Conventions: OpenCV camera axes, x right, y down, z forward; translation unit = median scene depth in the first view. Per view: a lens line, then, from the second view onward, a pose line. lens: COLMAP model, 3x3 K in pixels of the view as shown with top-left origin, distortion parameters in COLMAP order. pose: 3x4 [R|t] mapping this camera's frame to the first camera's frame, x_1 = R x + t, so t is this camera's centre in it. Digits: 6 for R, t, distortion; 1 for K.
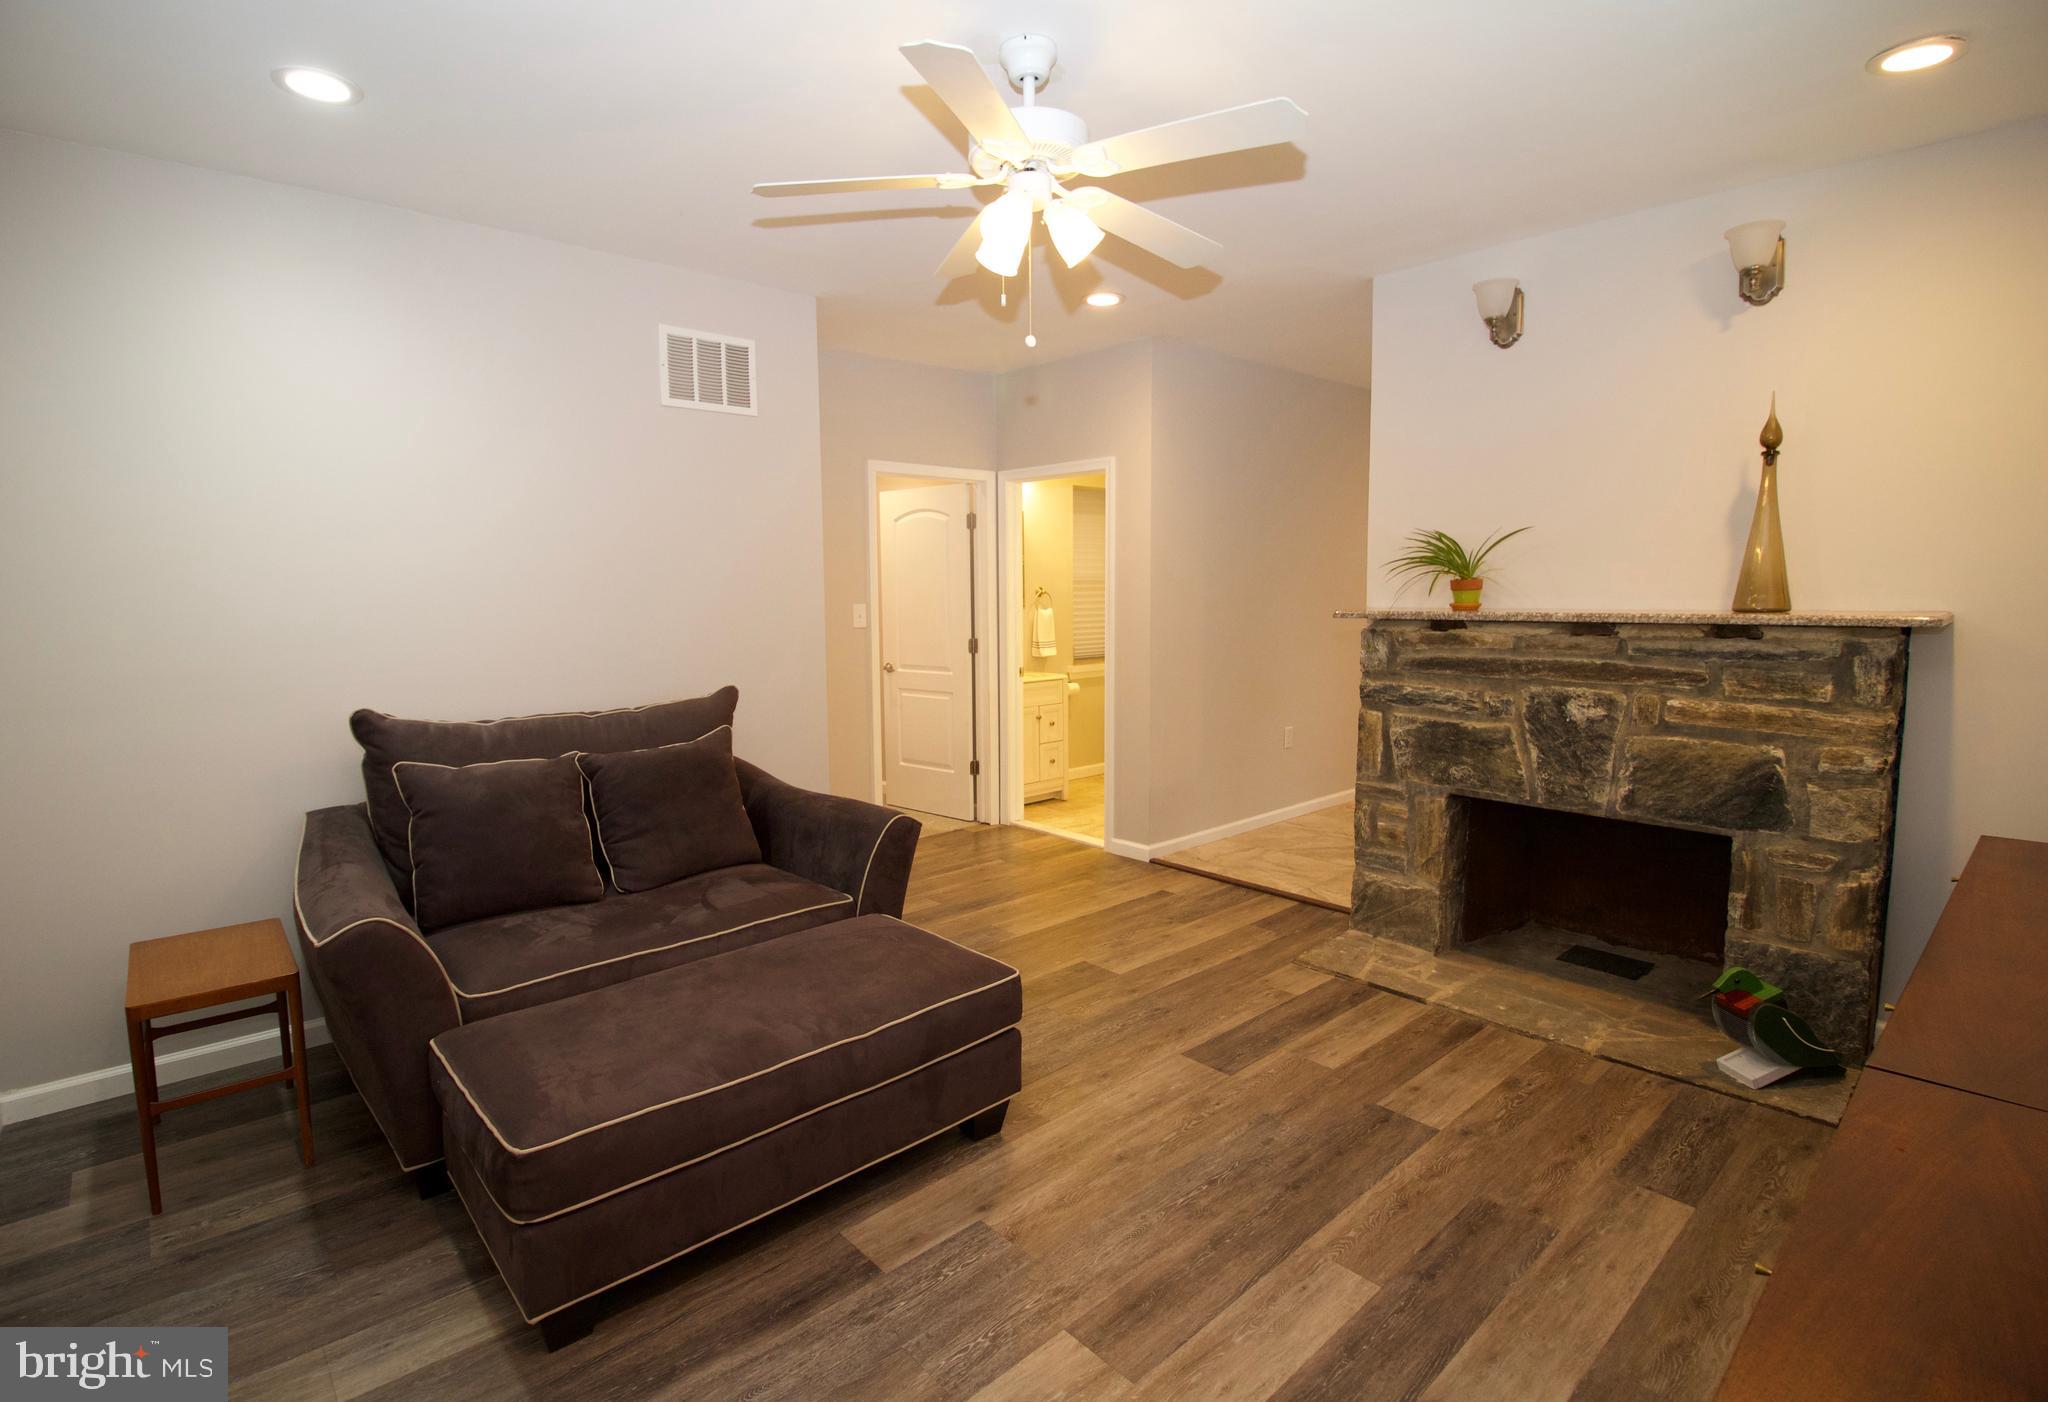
lens RADIAL K [[985.2, 0, 1022.5], [0, 985.2, 703.4], [0, 0, 1]] dist [-0.024061, -0.000549]
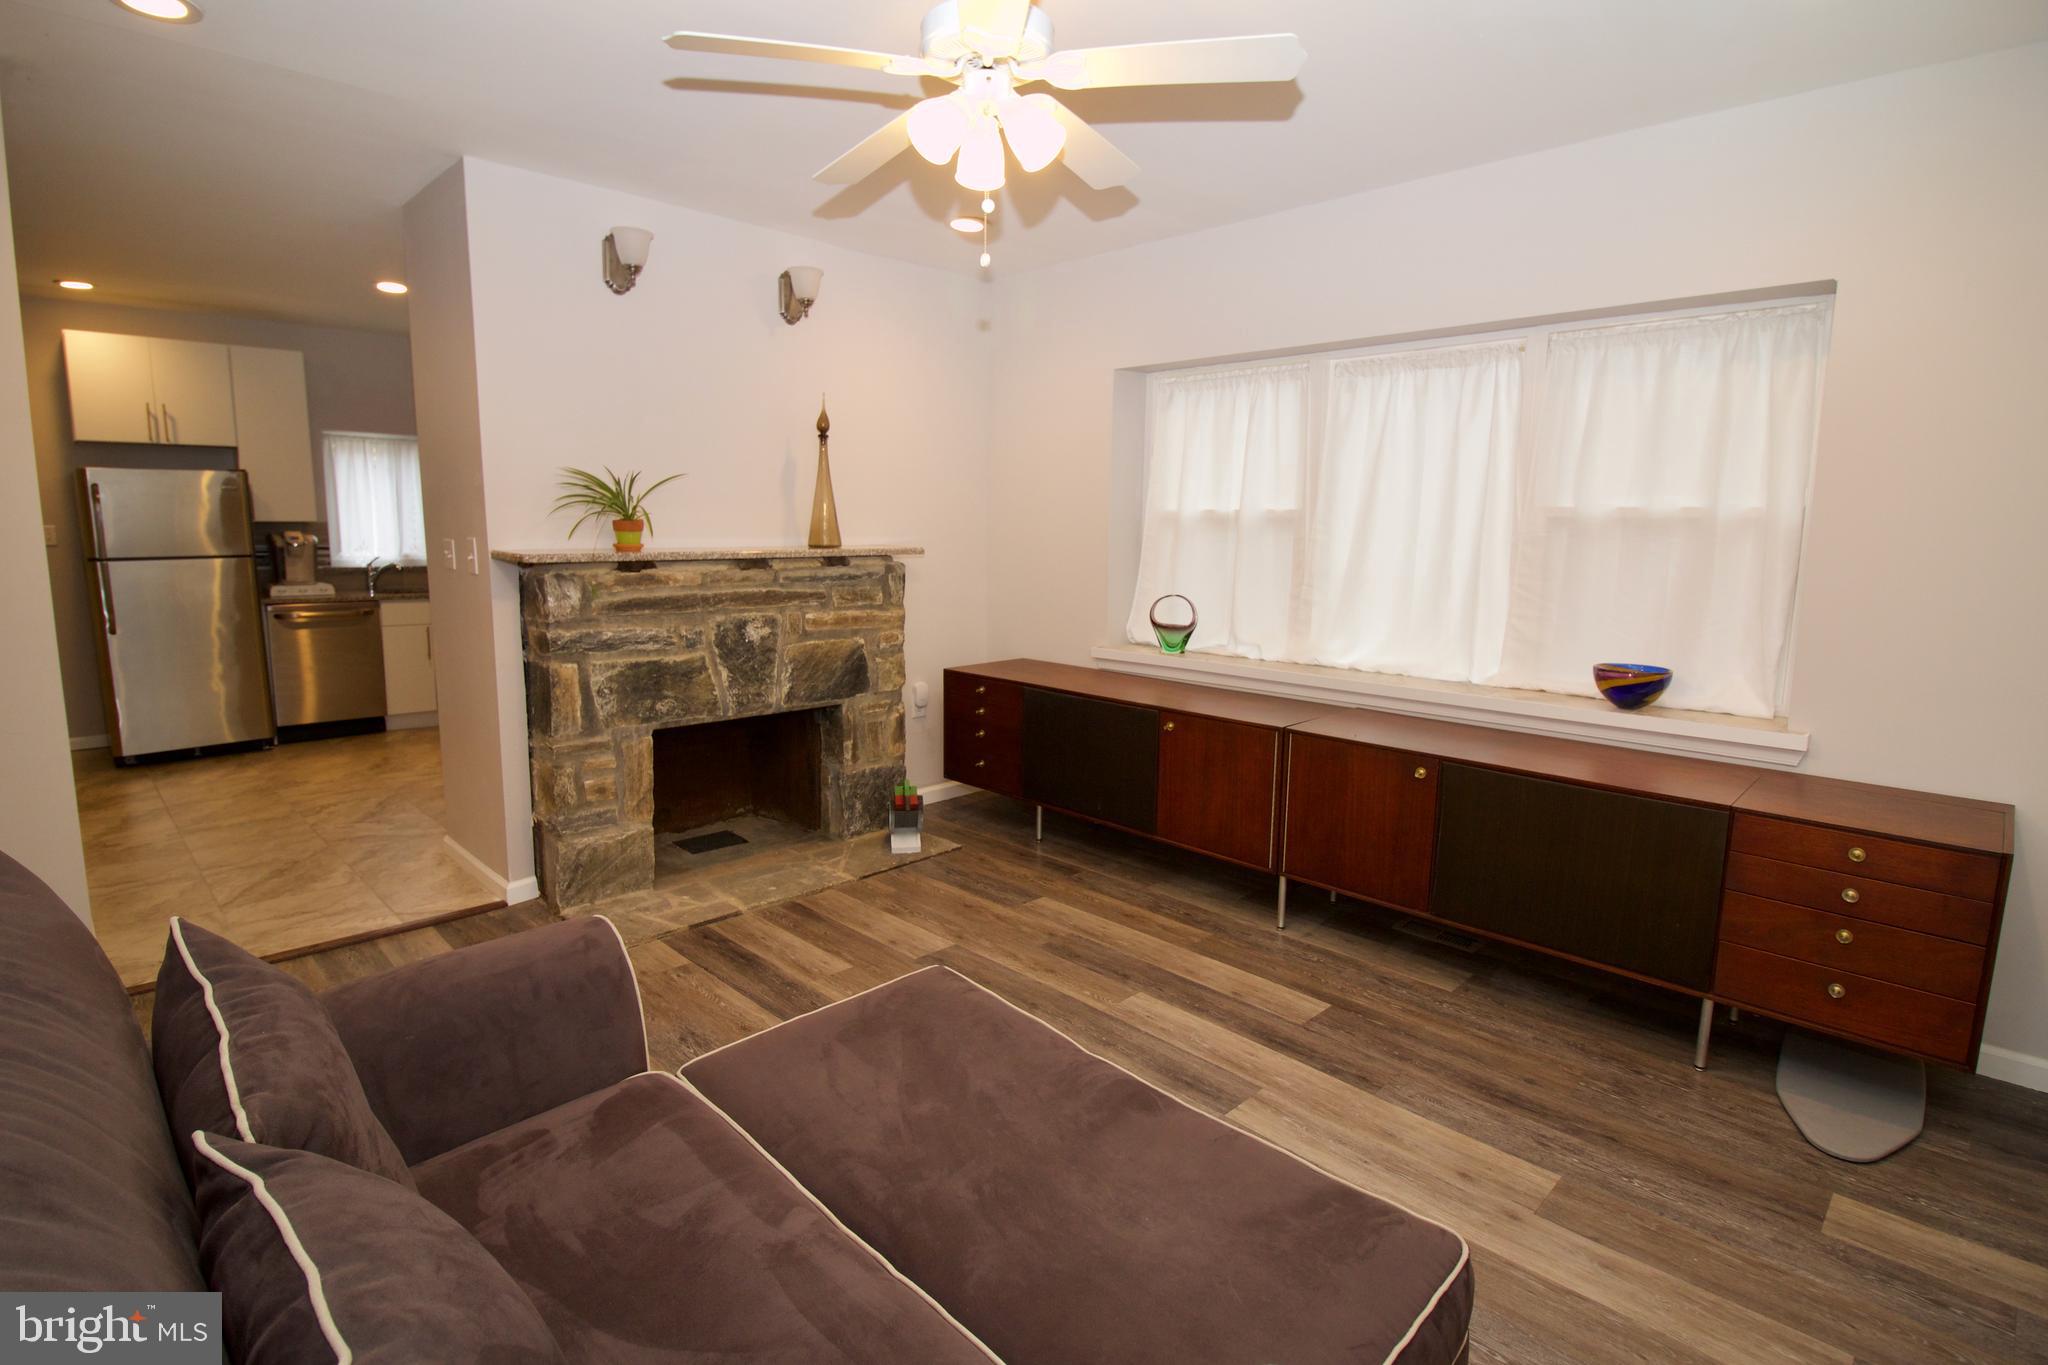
lens RADIAL K [[971.2, 0, 1022.2], [0, 971.2, 680.2], [0, 0, 1]] dist [-0.025441, -0.000388]
pose [[-0.045747, -0.147733, 0.987969, -0.640150], [0.104429, 0.982878, 0.151807, -0.080825], [-0.993480, 0.110117, -0.029536, 0.711638]]
